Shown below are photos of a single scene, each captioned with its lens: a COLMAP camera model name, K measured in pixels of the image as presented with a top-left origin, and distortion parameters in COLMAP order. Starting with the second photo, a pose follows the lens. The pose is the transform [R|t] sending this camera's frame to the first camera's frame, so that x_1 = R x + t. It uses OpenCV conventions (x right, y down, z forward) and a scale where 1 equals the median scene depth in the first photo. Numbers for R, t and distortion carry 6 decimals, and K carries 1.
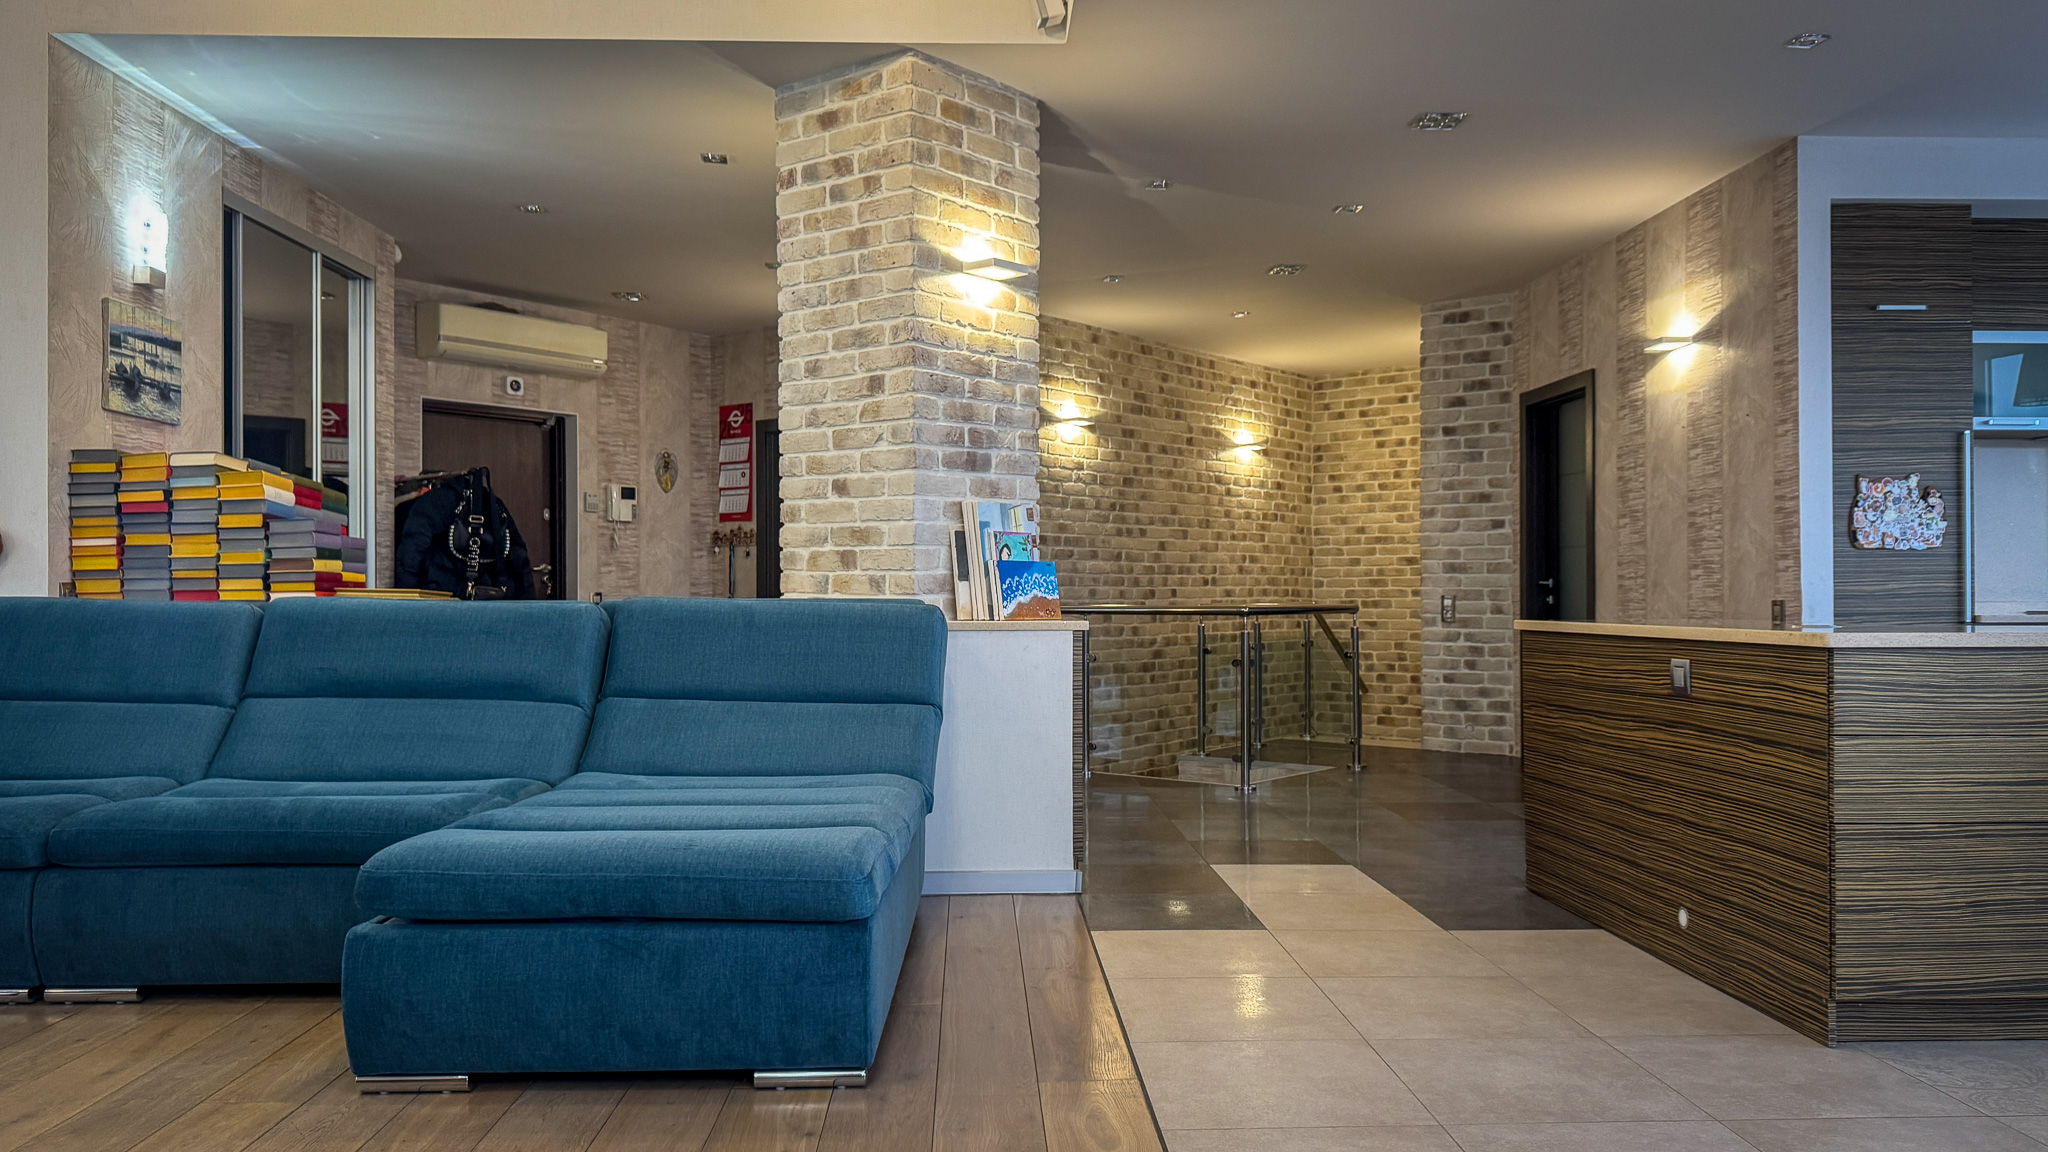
lens RADIAL K [[1463.8, 0, 1024.0], [0, 1463.8, 576.0], [0, 0, 1]] dist [0.122021, -0.168898]
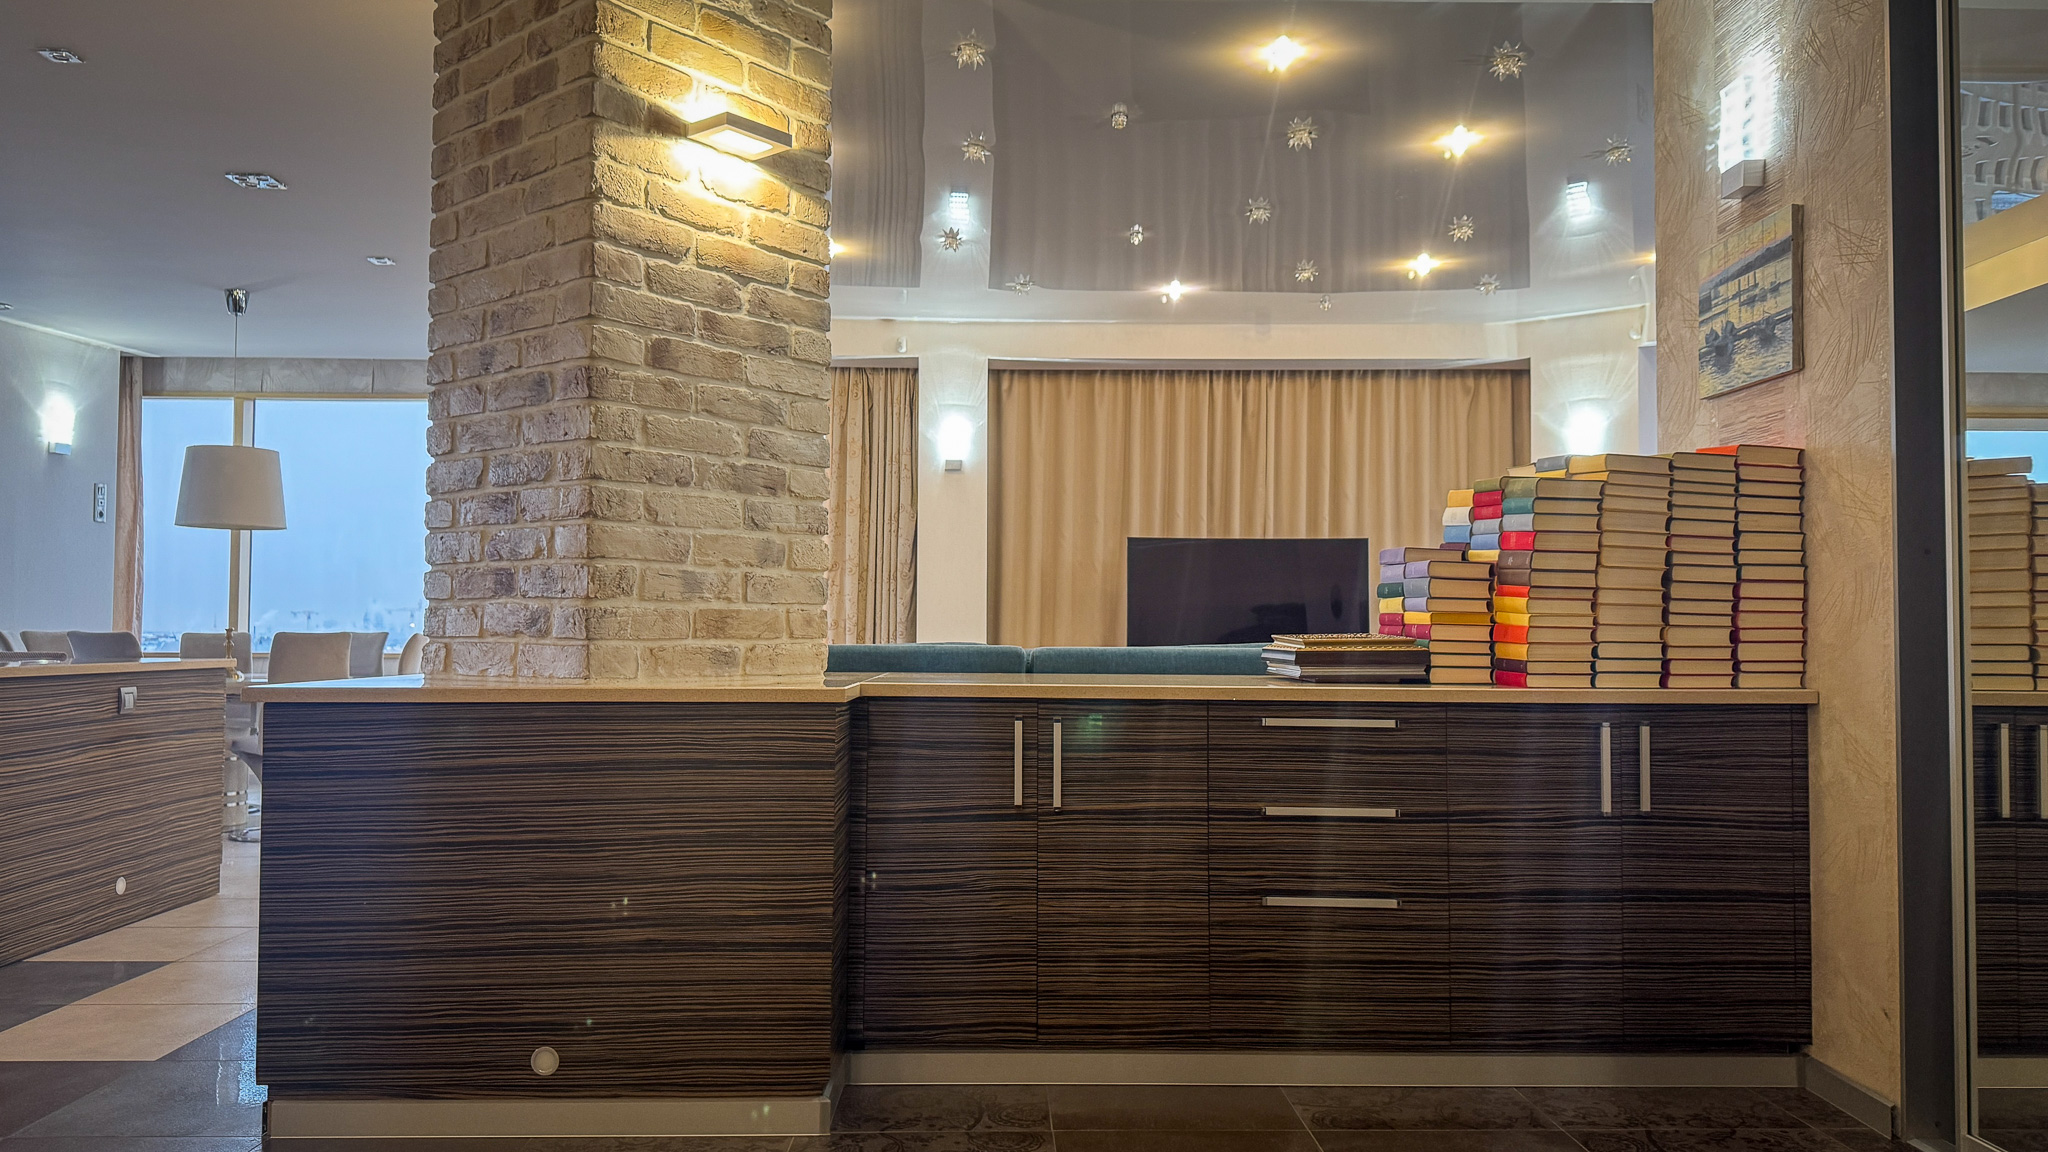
lens RADIAL K [[1440.6, 0, 1023.9], [0, 1440.6, 582.4], [0, 0, 1]] dist [0.123362, -0.189947]
pose [[-0.999764, -0.001561, 0.021689, -0.280100], [-0.002556, 0.998941, -0.045948, 0.016201], [-0.021594, -0.045992, -0.998708, 1.721974]]
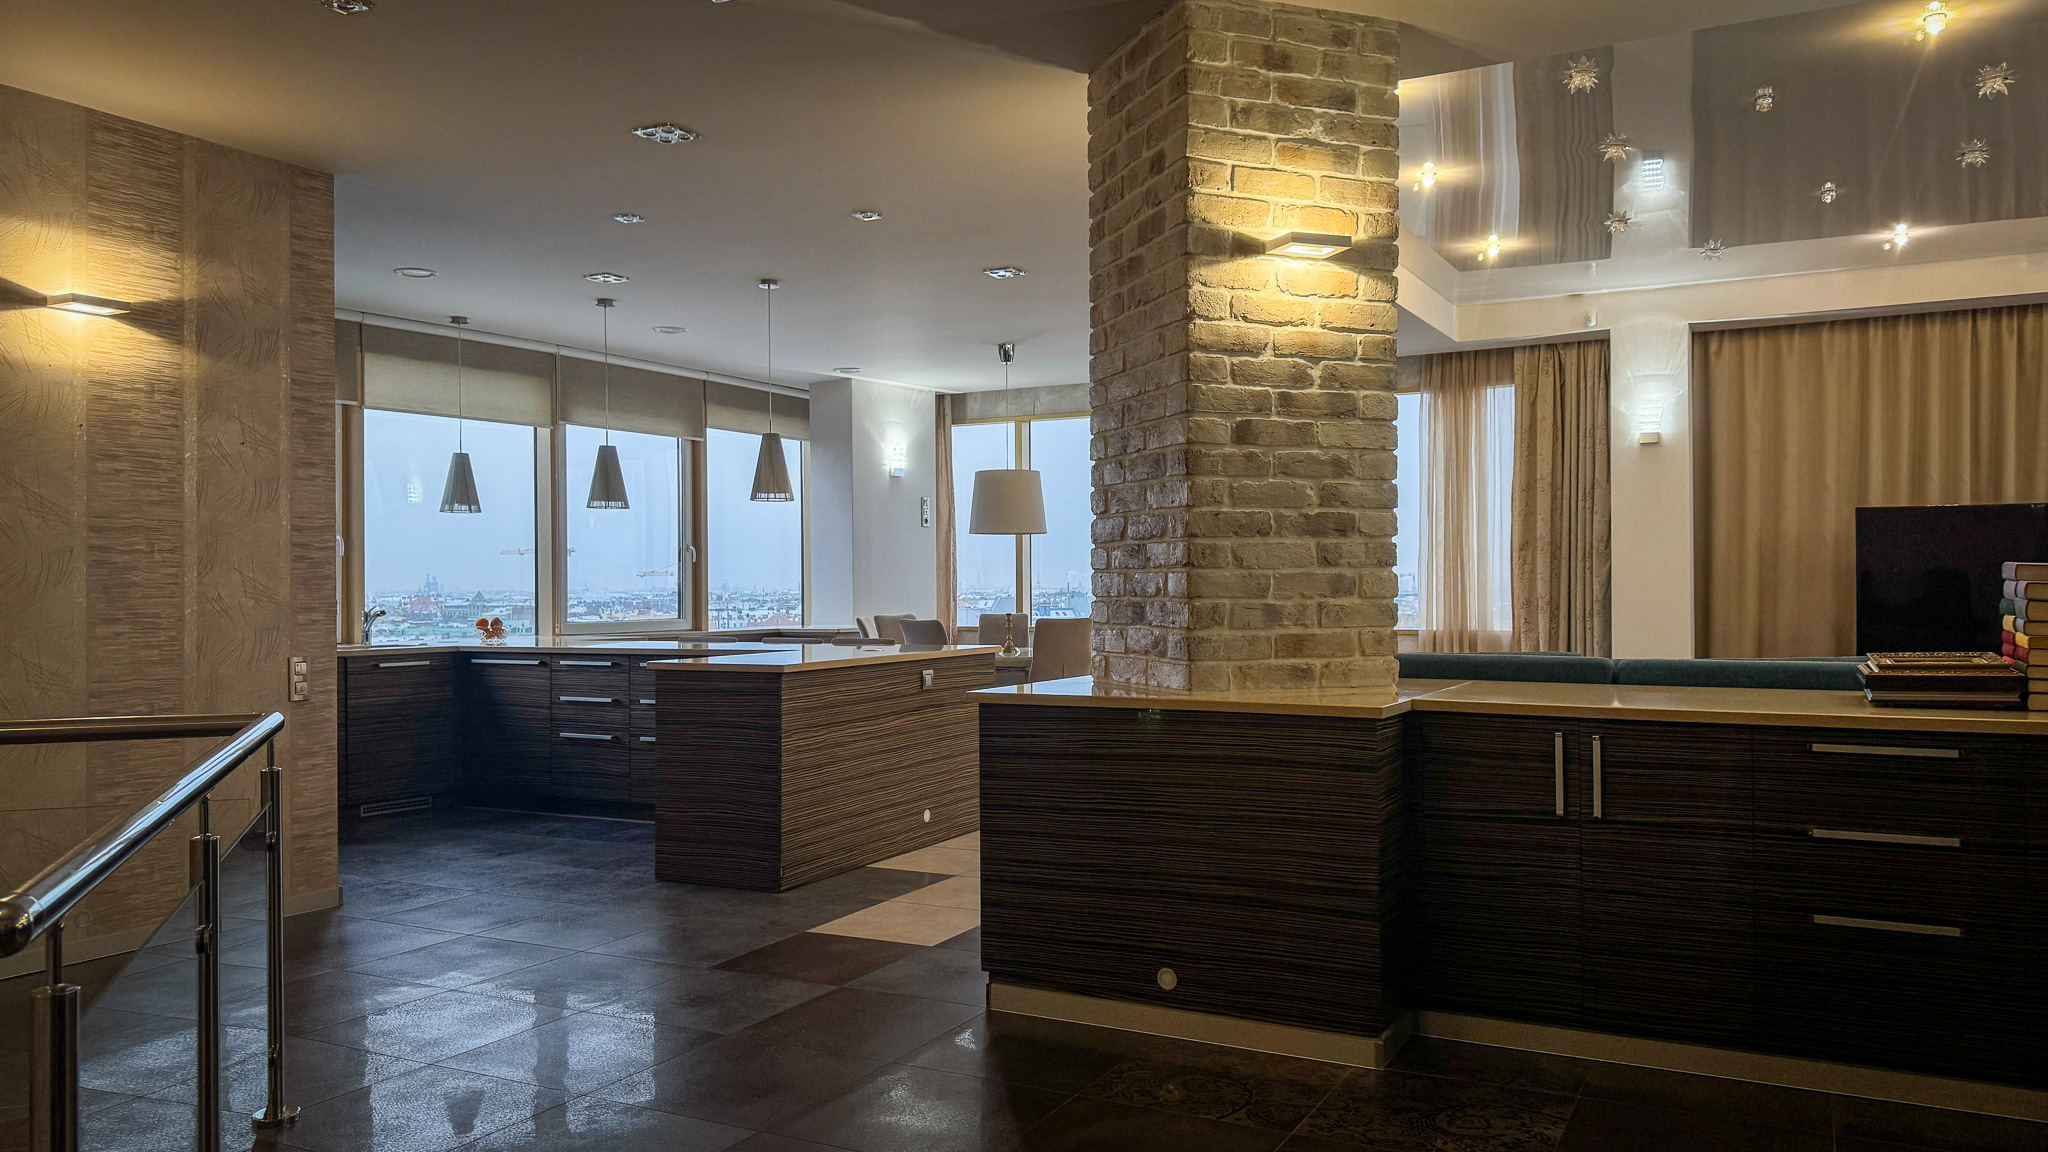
lens RADIAL K [[1440.6, 0, 1023.9], [0, 1440.6, 582.4], [0, 0, 1]] dist [0.123362, -0.189947]
pose [[-0.860926, 0.009813, 0.508636, -0.402878], [0.003334, 0.999901, -0.013648, -0.018484], [-0.508720, -0.010054, -0.860873, 1.835613]]
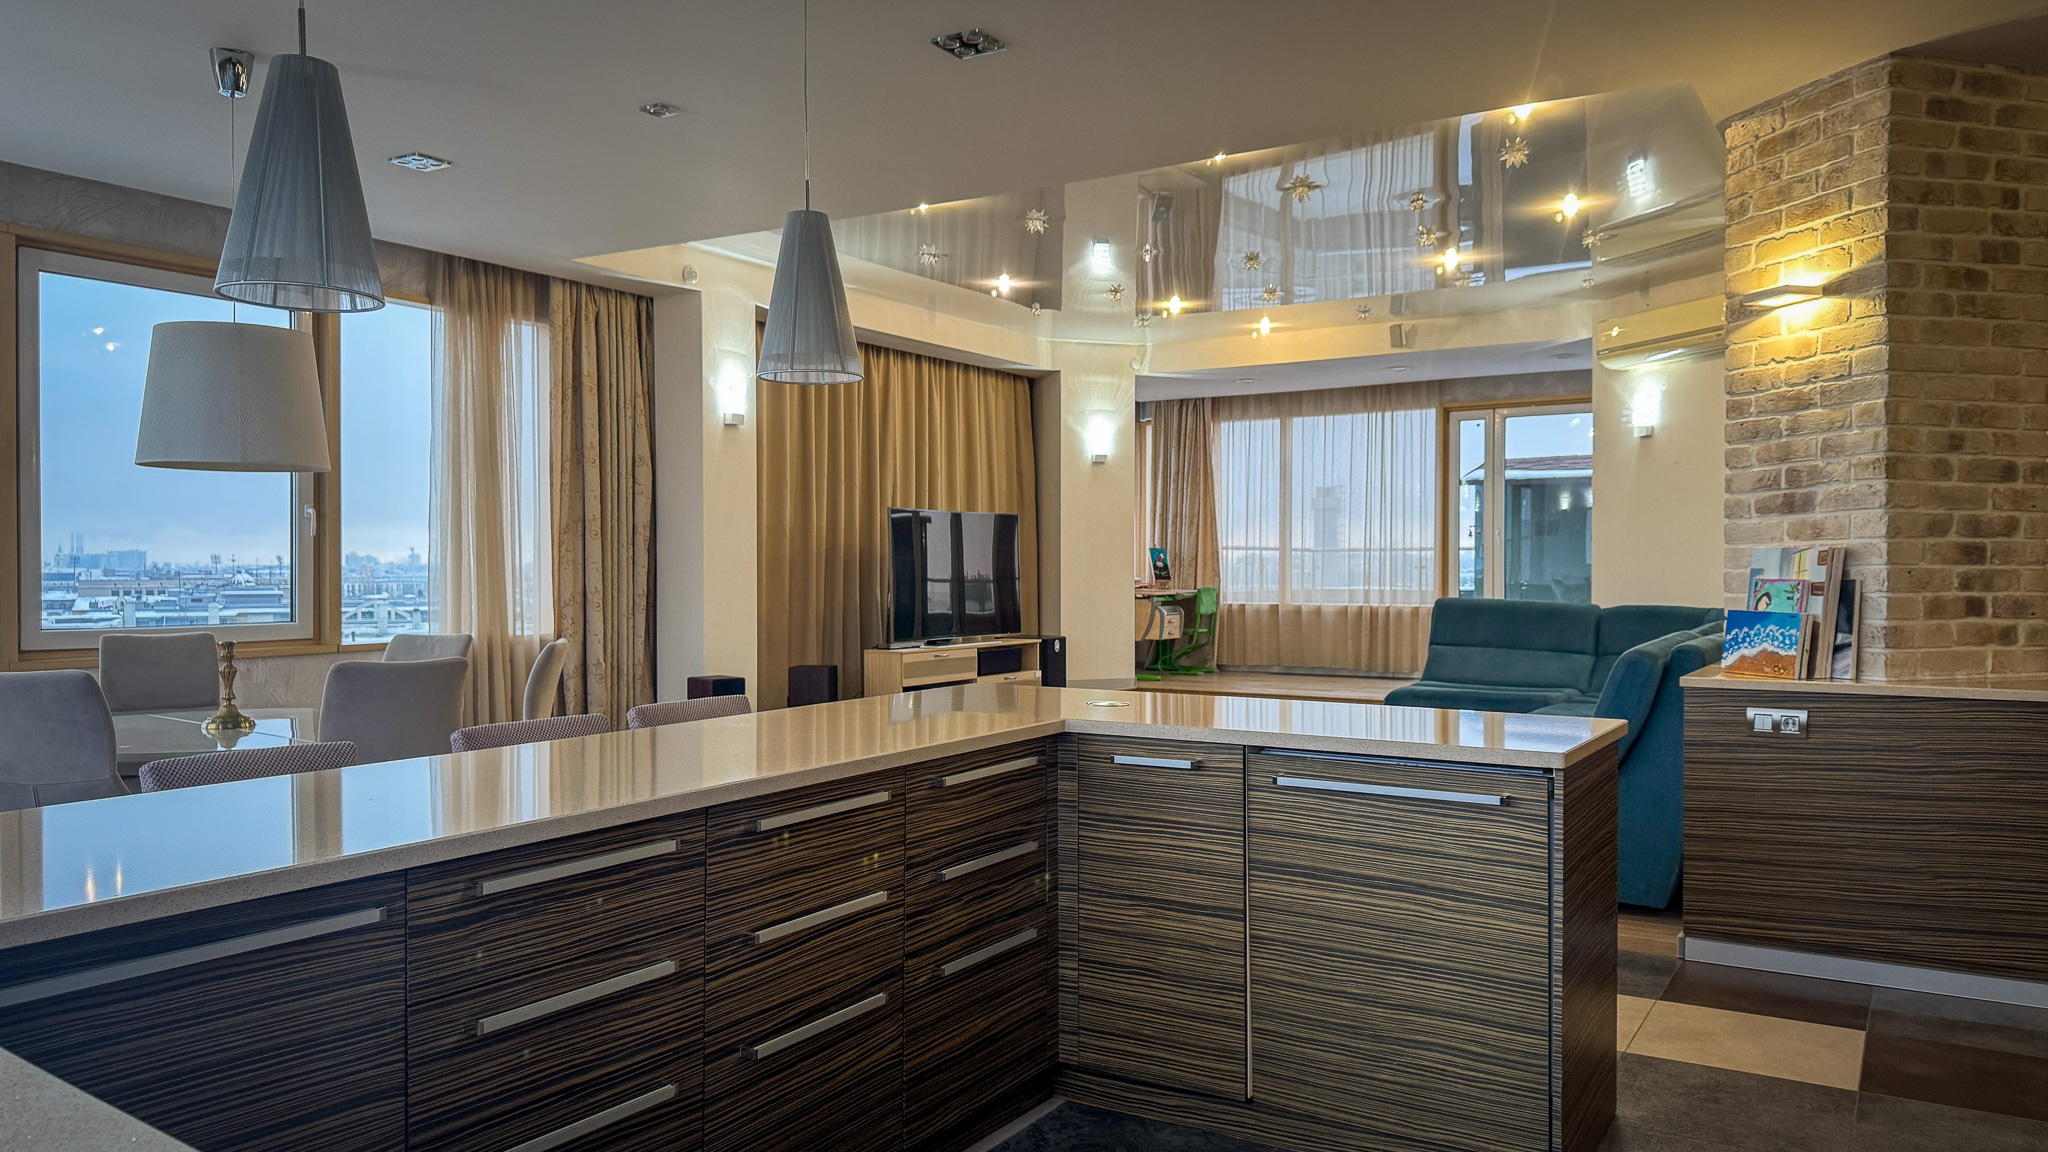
lens RADIAL K [[1440.6, 0, 1023.9], [0, 1440.6, 582.4], [0, 0, 1]] dist [0.123362, -0.189947]
pose [[-0.565361, 0.012144, -0.824754, 1.010742], [0.009740, 0.999920, 0.008047, -0.039688], [0.824786, -0.003484, -0.565435, 1.120696]]
